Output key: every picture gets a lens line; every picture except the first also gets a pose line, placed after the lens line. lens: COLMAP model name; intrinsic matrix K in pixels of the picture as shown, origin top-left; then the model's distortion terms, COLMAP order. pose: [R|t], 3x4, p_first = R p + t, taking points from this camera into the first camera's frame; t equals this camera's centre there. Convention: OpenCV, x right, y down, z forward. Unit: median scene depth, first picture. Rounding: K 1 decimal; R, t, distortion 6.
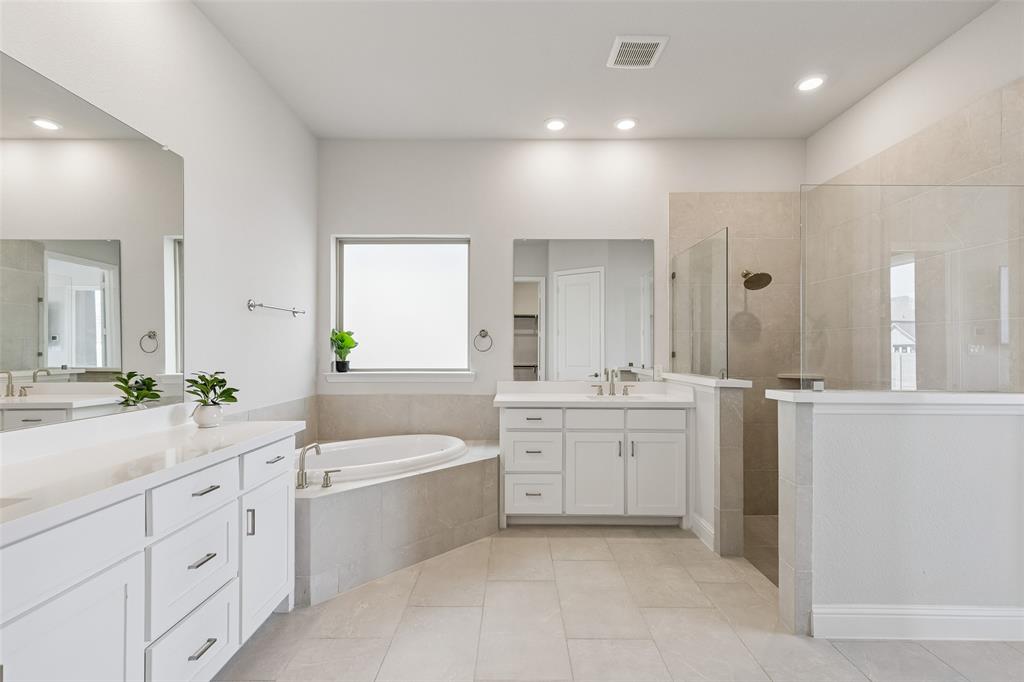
lens RADIAL K [[466.5, 0, 514.1], [0, 466.5, 347.0], [0, 0, 1]] dist [0.018614, -0.002350]
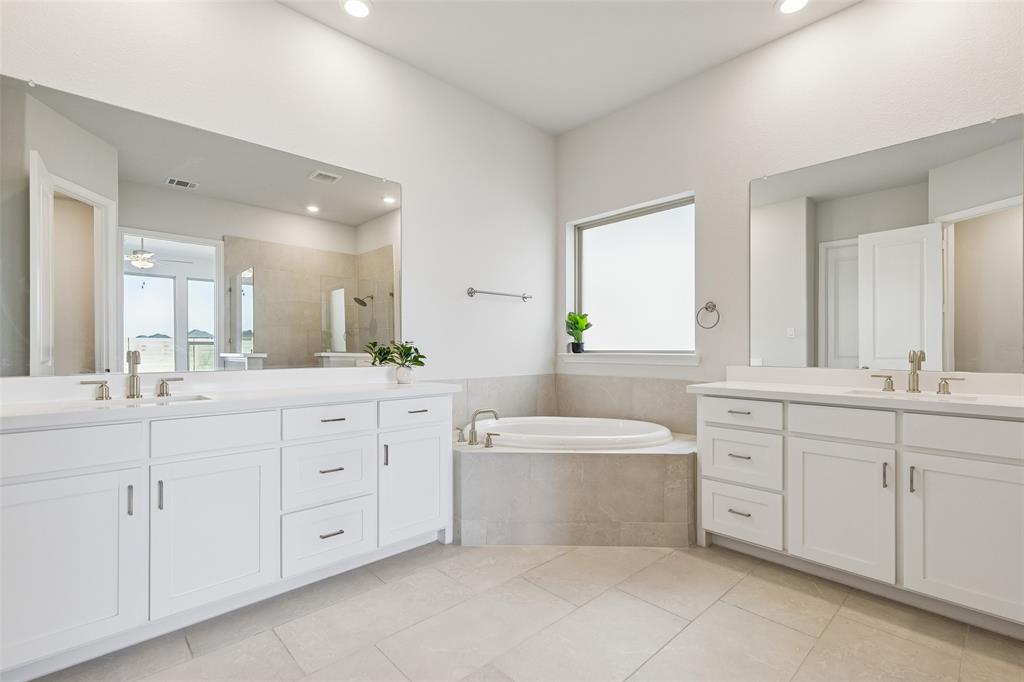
lens RADIAL K [[466.5, 0, 513.8], [0, 466.5, 344.2], [0, 0, 1]] dist [0.018614, -0.002350]
pose [[0.688751, -0.007556, -0.724959, 0.343680], [0.004596, 0.999971, -0.006056, 0.047153], [0.724984, 0.000839, 0.688765, 0.217220]]
